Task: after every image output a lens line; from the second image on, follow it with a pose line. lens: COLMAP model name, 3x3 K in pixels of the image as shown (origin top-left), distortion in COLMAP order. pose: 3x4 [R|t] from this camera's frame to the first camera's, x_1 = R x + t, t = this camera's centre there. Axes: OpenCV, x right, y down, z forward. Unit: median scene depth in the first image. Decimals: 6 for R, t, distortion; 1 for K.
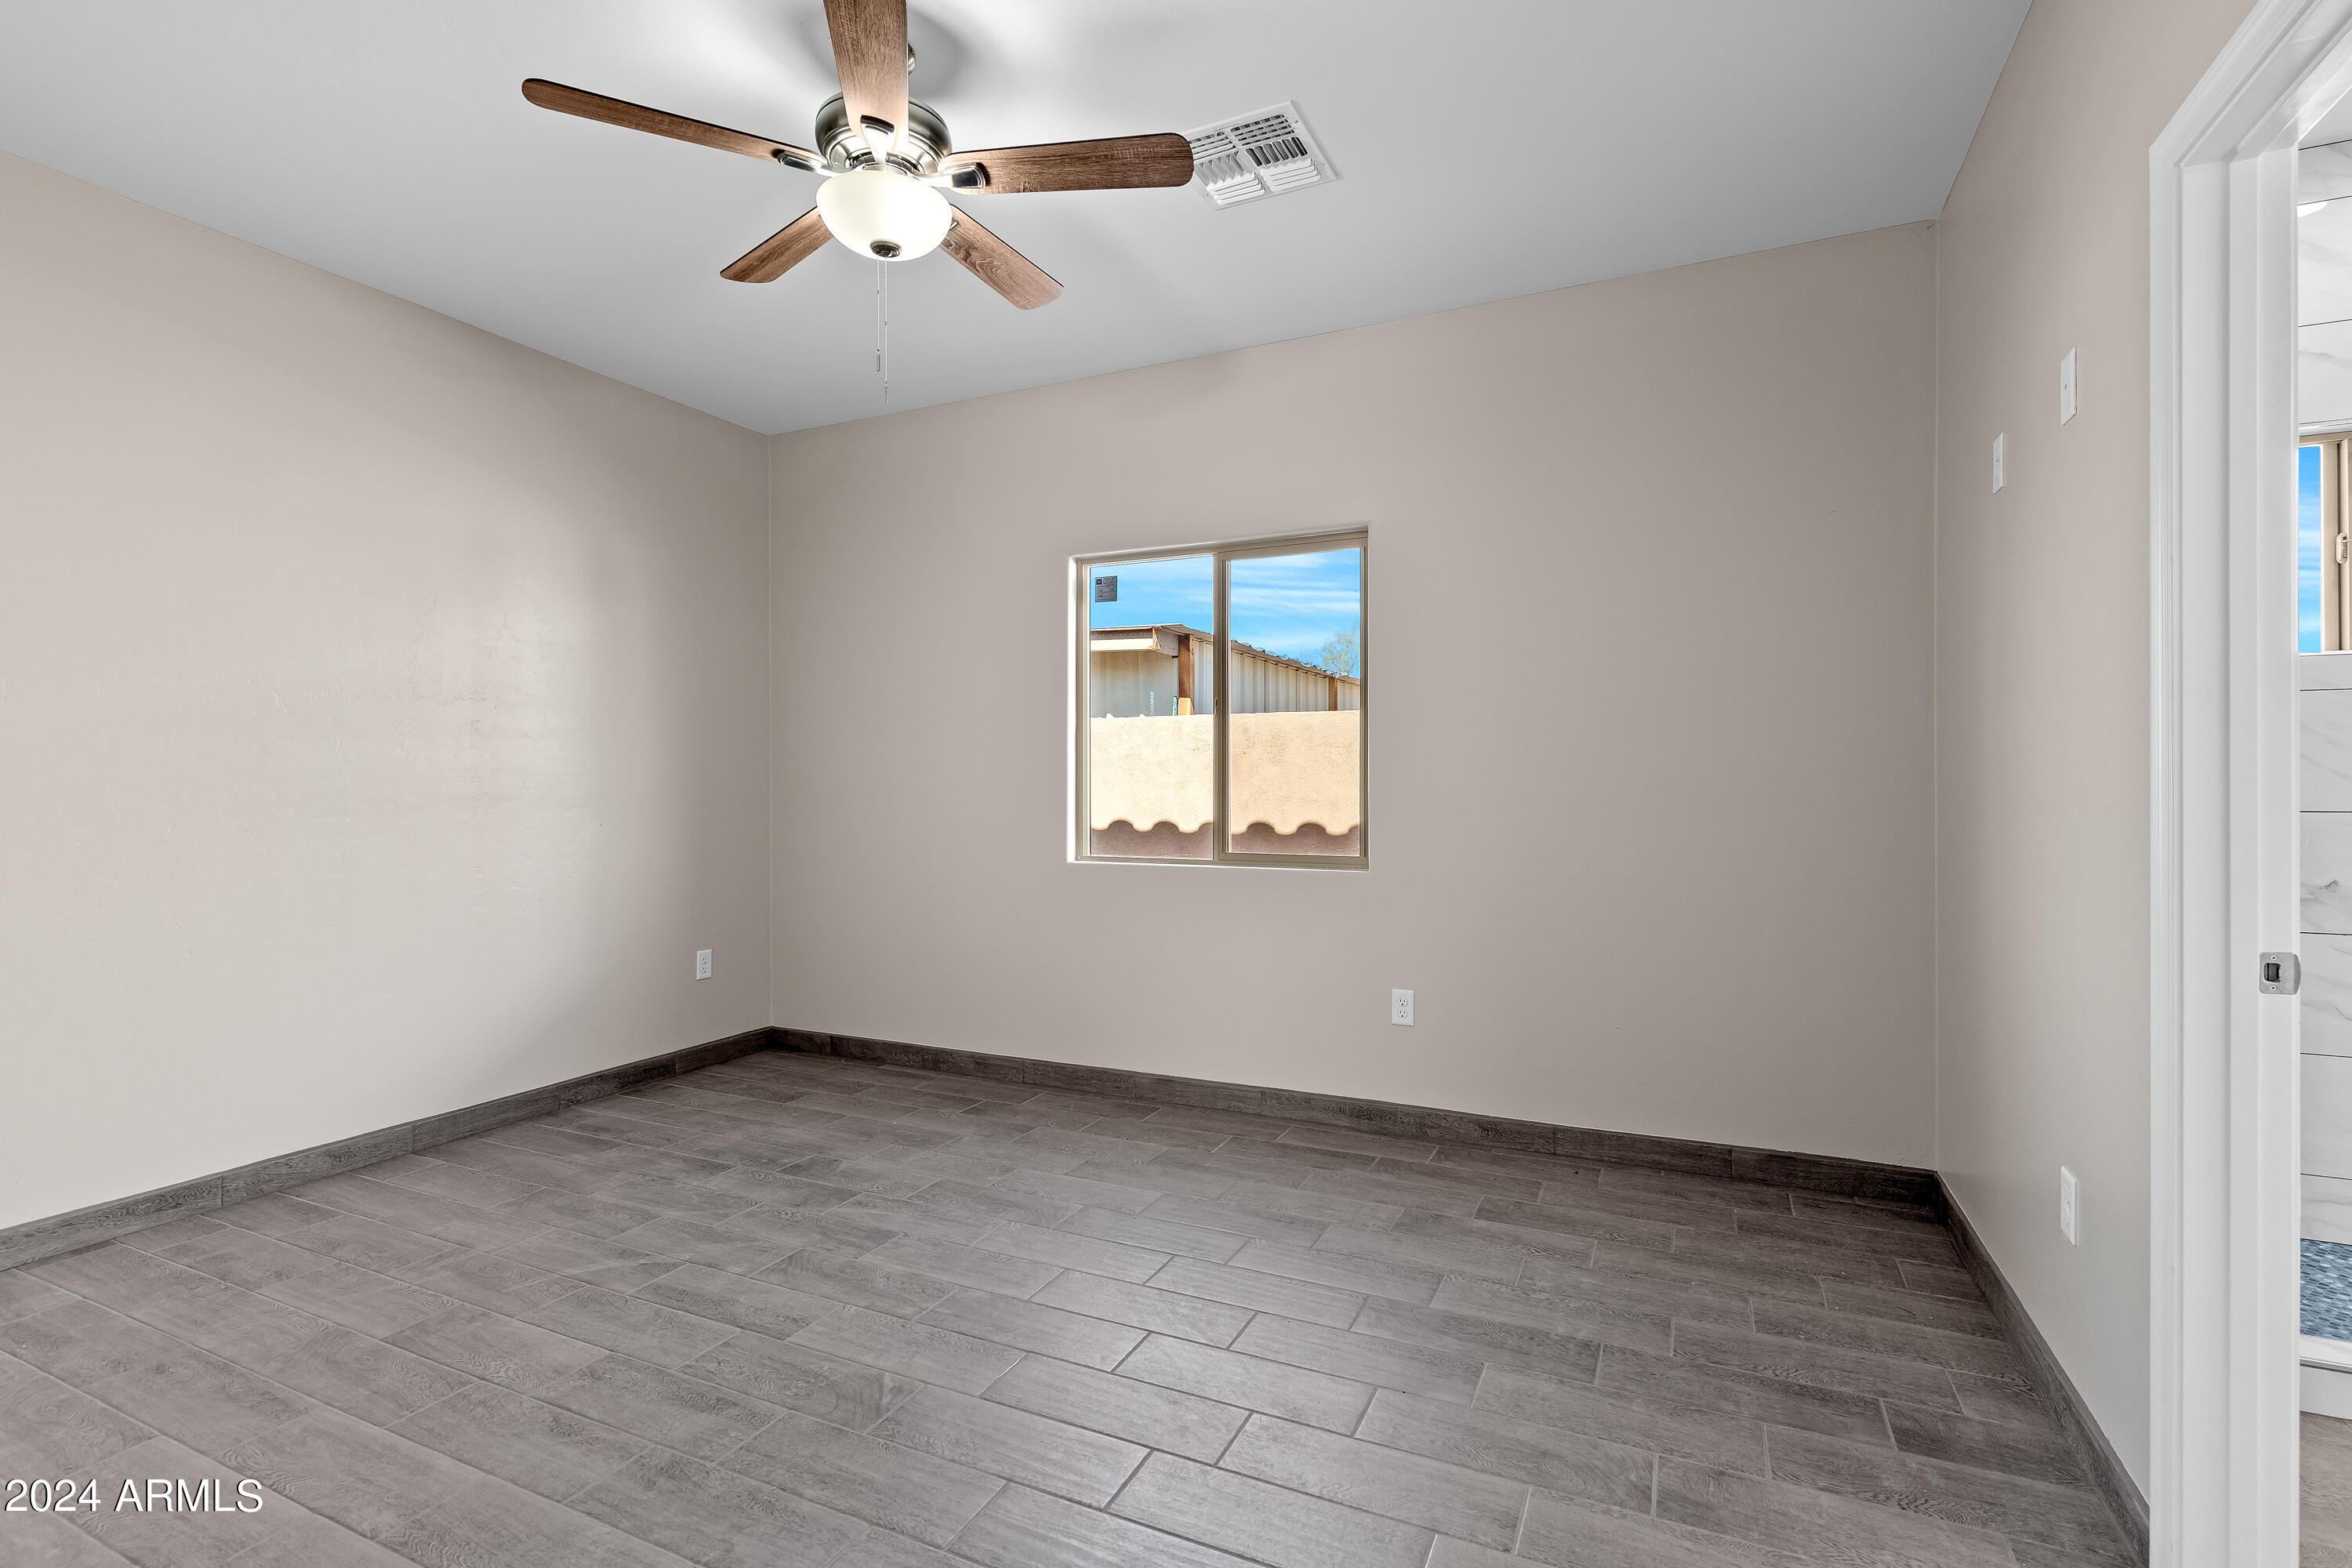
lens RADIAL K [[1079.6, 0, 1182.5], [0, 1079.6, 782.2], [0, 0, 1]] dist [-0.002592, 0.000478]
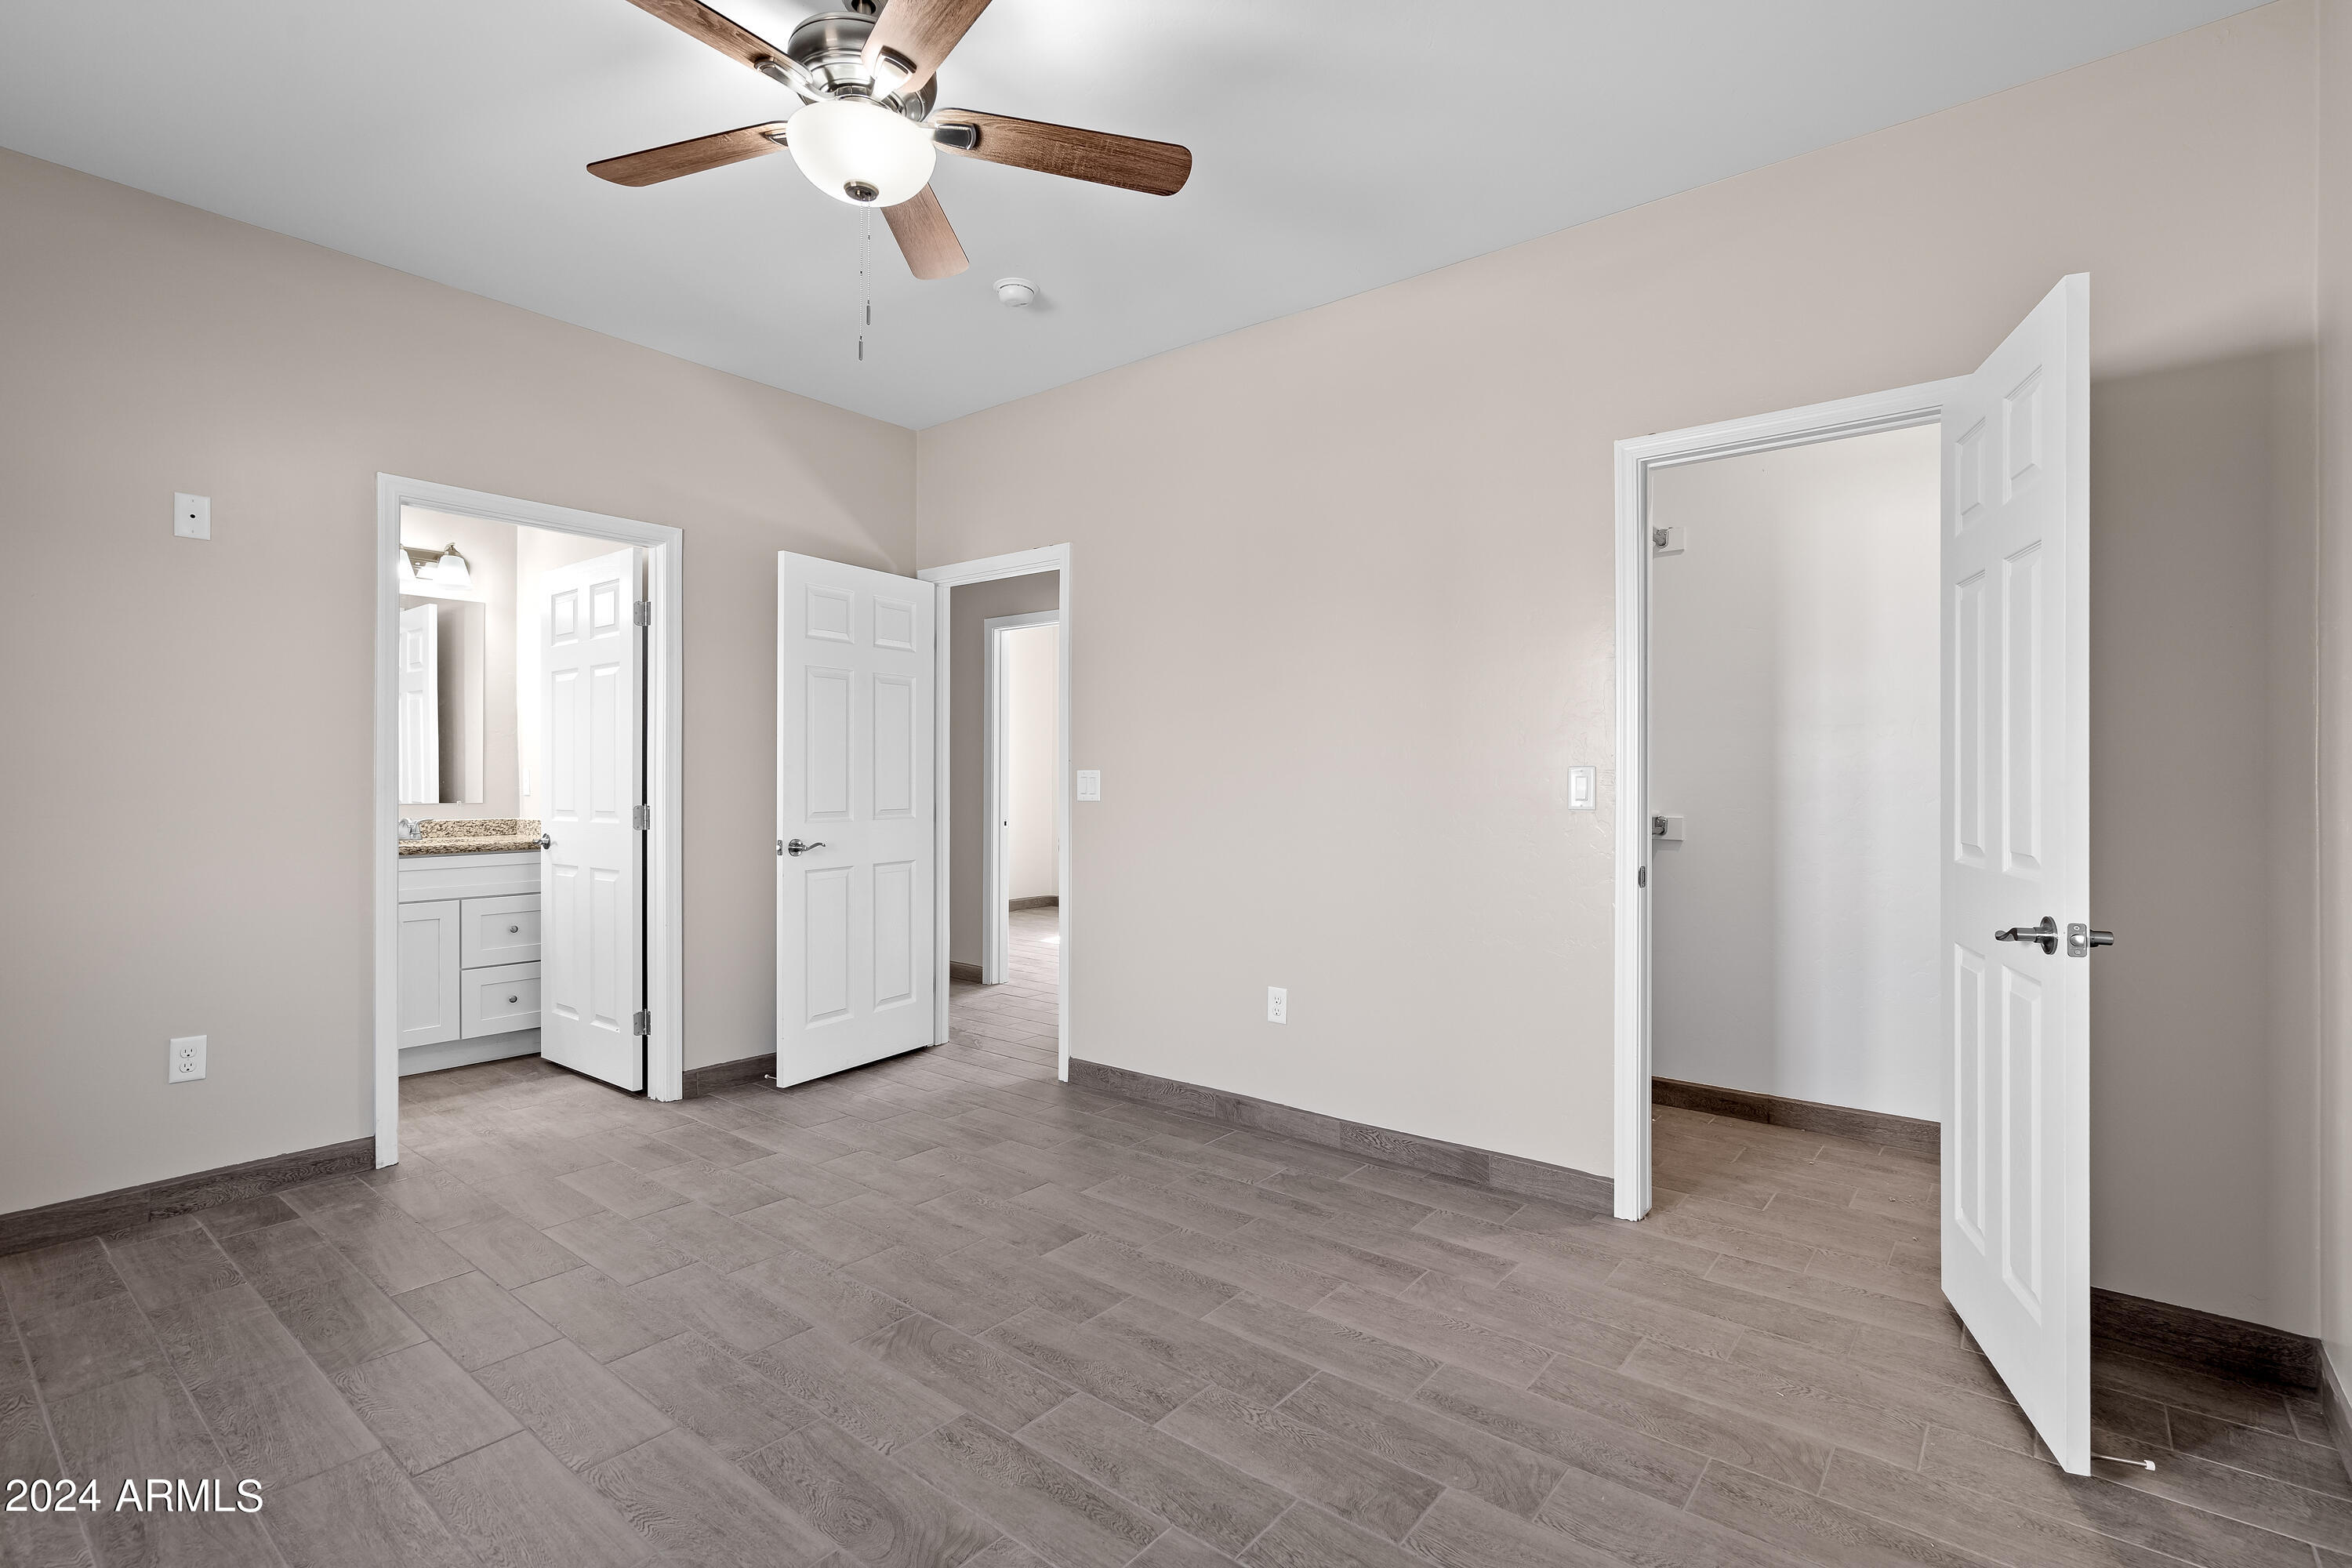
lens RADIAL K [[1079.6, 0, 1182.5], [0, 1079.6, 782.2], [0, 0, 1]] dist [-0.002592, 0.000478]
pose [[-0.972674, -0.000374, 0.232176, -0.776643], [0.000640, 0.999991, 0.004291, 0.000446], [-0.232176, 0.004322, -0.972664, 1.890631]]
